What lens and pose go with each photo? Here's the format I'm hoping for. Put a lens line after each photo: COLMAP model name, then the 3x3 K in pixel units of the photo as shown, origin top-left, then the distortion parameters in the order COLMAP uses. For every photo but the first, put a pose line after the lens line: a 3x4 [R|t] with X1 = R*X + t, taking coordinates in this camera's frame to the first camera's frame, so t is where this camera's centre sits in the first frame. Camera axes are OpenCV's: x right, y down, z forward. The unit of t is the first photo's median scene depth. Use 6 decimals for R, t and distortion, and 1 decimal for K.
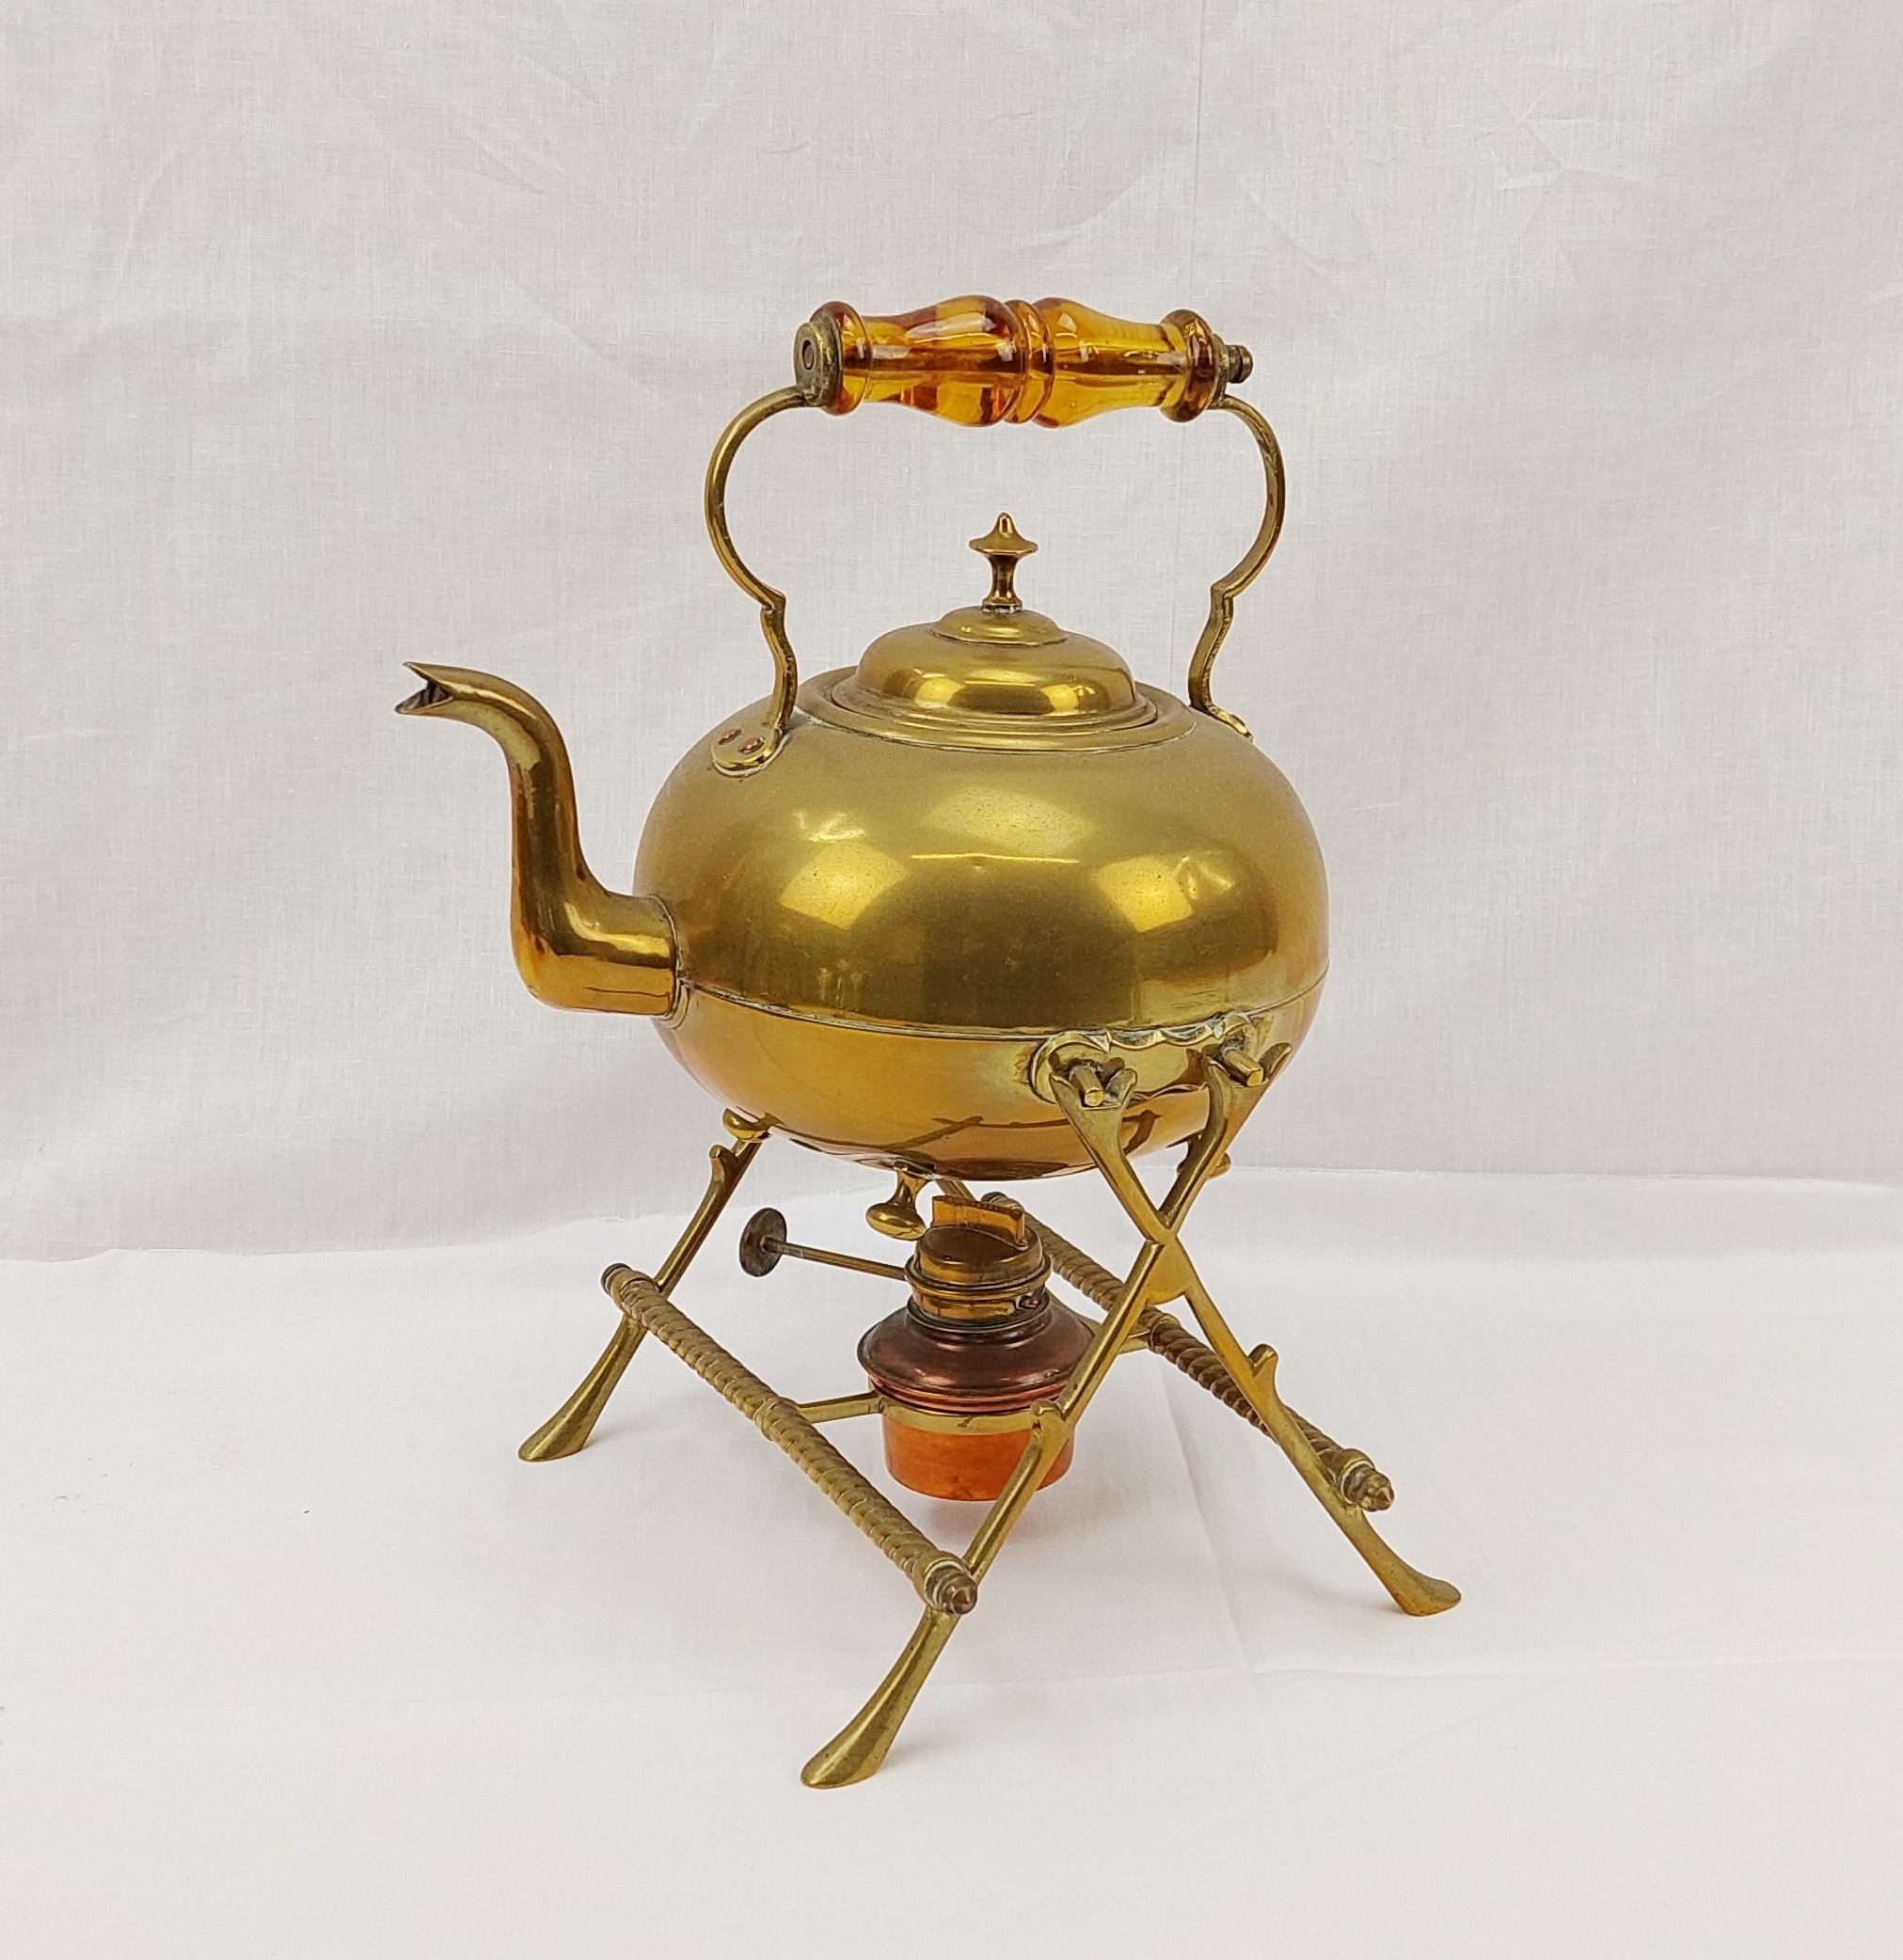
lens RADIAL K [[2309.9, 0, 1015.4], [0, 2309.9, 984.5], [0, 0, 1]] dist [0.161572, -0.015736]
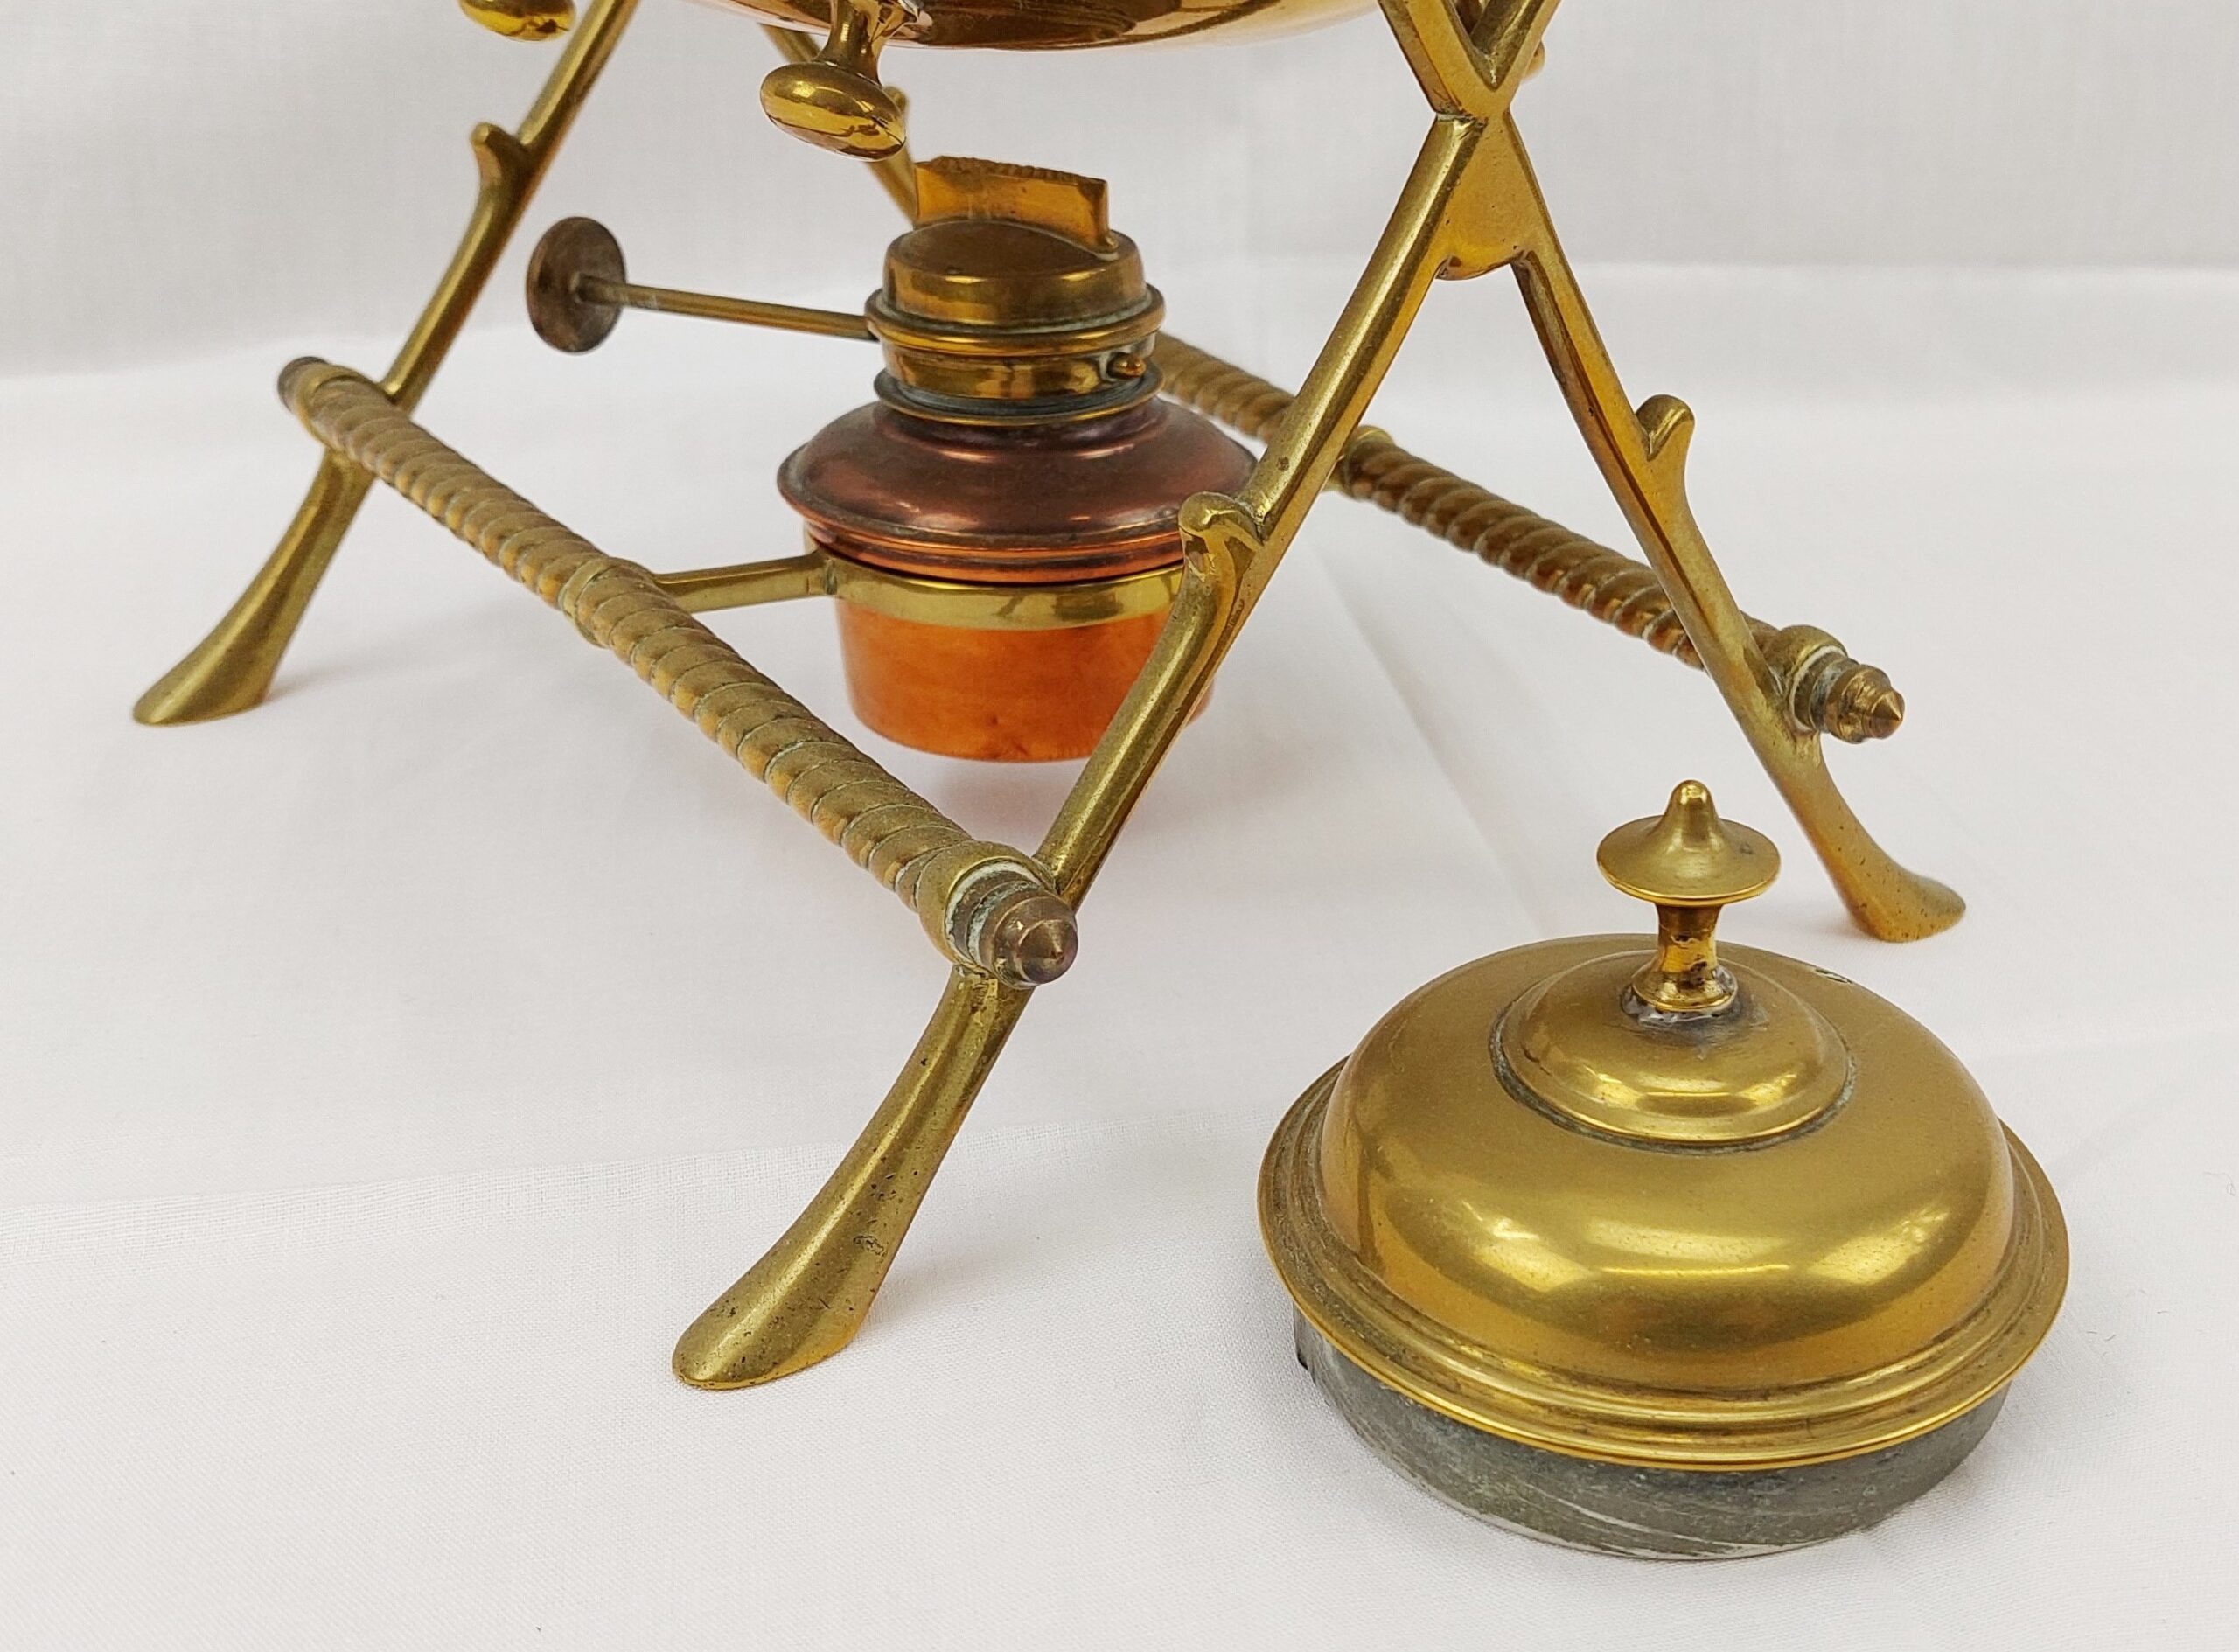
lens RADIAL K [[2484.1, 0, 1167.0], [0, 2484.1, 907.1], [0, 0, 1]] dist [0.097547, -0.004584]
pose [[0.997319, -0.036843, 0.063224, -0.023689], [0.020920, 0.971499, 0.236120, 0.128576], [-0.070121, -0.234165, 0.969665, 0.482737]]
